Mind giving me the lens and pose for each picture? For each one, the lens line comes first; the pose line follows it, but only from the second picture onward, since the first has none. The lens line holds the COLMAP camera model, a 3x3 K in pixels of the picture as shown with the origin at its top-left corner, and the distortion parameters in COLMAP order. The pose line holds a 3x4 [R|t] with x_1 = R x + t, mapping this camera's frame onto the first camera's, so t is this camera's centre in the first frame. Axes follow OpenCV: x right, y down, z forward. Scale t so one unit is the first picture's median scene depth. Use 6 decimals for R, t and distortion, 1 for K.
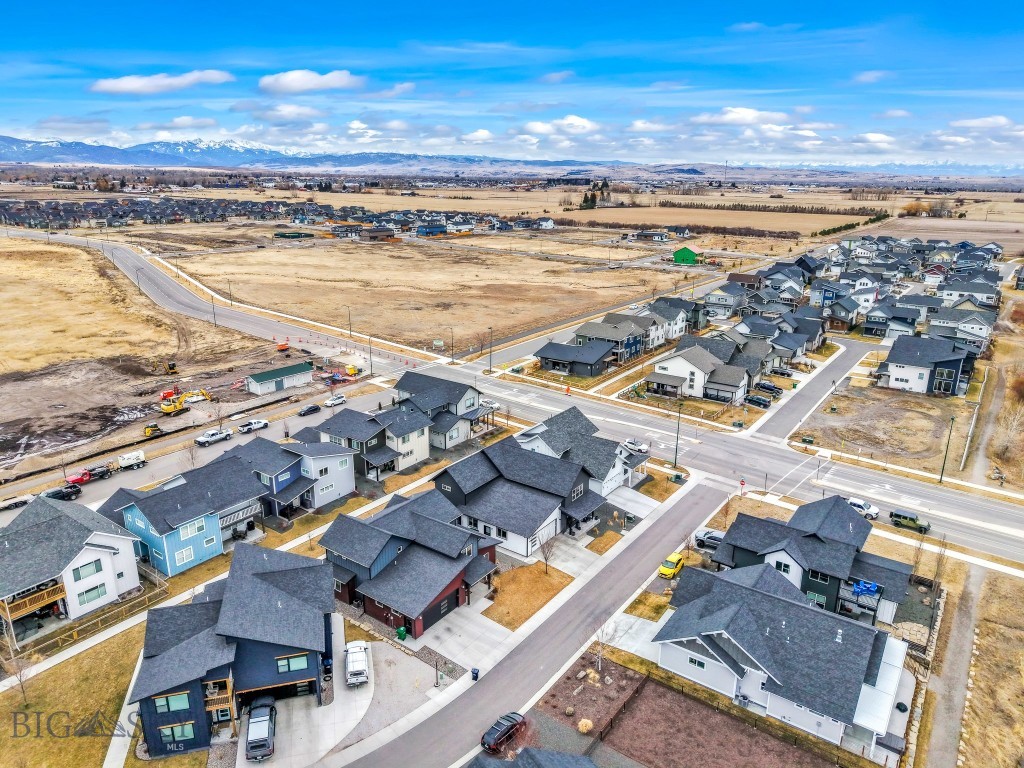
lens RADIAL K [[685.8, 0, 511.8], [0, 685.8, 385.5], [0, 0, 1]] dist [0.031891, -0.034948]
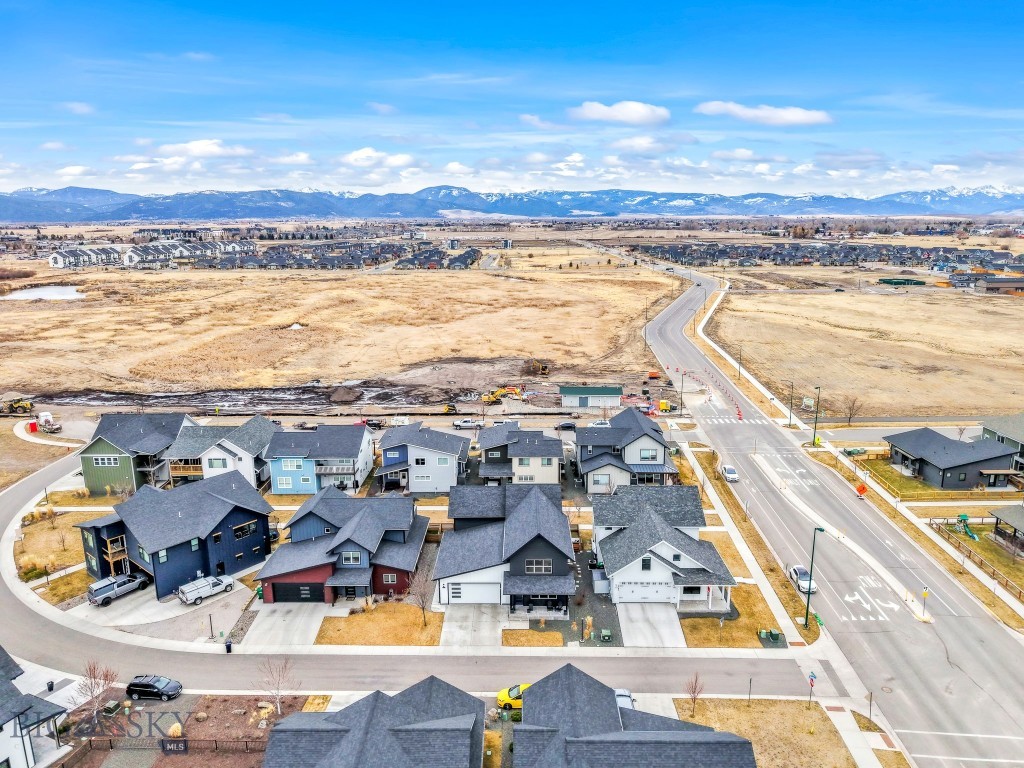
lens RADIAL K [[685.8, 0, 510.7], [0, 685.8, 379.6], [0, 0, 1]] dist [0.031891, -0.034948]
pose [[0.573921, 0.168016, -0.801490, 0.427624], [-0.228055, 0.972800, 0.040625, -0.050752], [0.786515, 0.159468, 0.596627, 0.288469]]
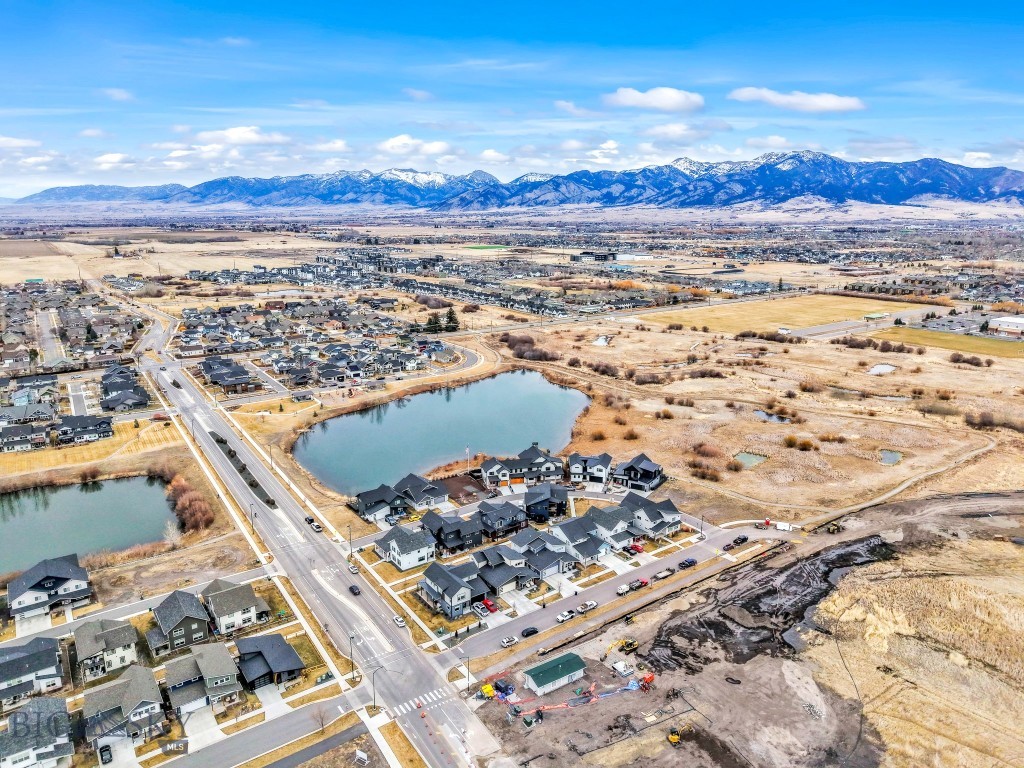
lens RADIAL K [[685.8, 0, 509.6], [0, 685.8, 379.5], [0, 0, 1]] dist [0.031891, -0.034948]
pose [[-0.950336, -0.085520, 0.299247, -0.566320], [0.081783, 0.859096, 0.505239, -0.980155], [-0.300289, 0.504620, -0.809435, 1.699883]]
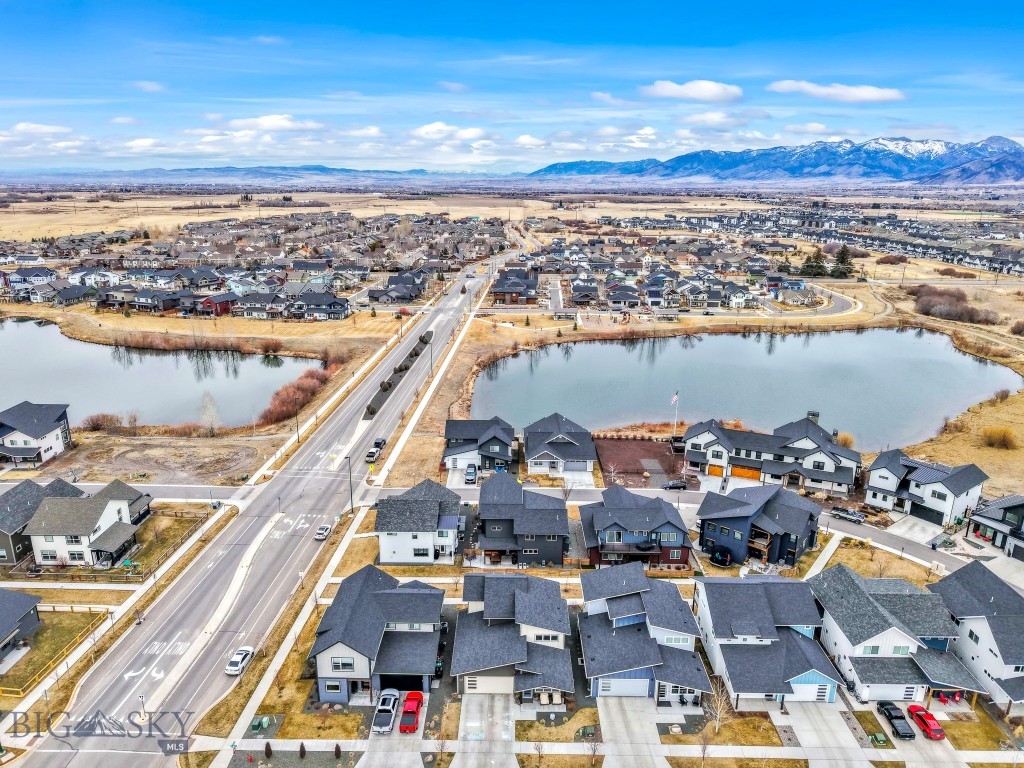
lens RADIAL K [[685.8, 0, 509.9], [0, 685.8, 377.7], [0, 0, 1]] dist [0.031891, -0.034948]
pose [[-0.582784, -0.238410, 0.776868, -0.571663], [0.224706, 0.871442, 0.436001, -0.393138], [-0.780942, 0.428661, -0.454290, 0.942268]]
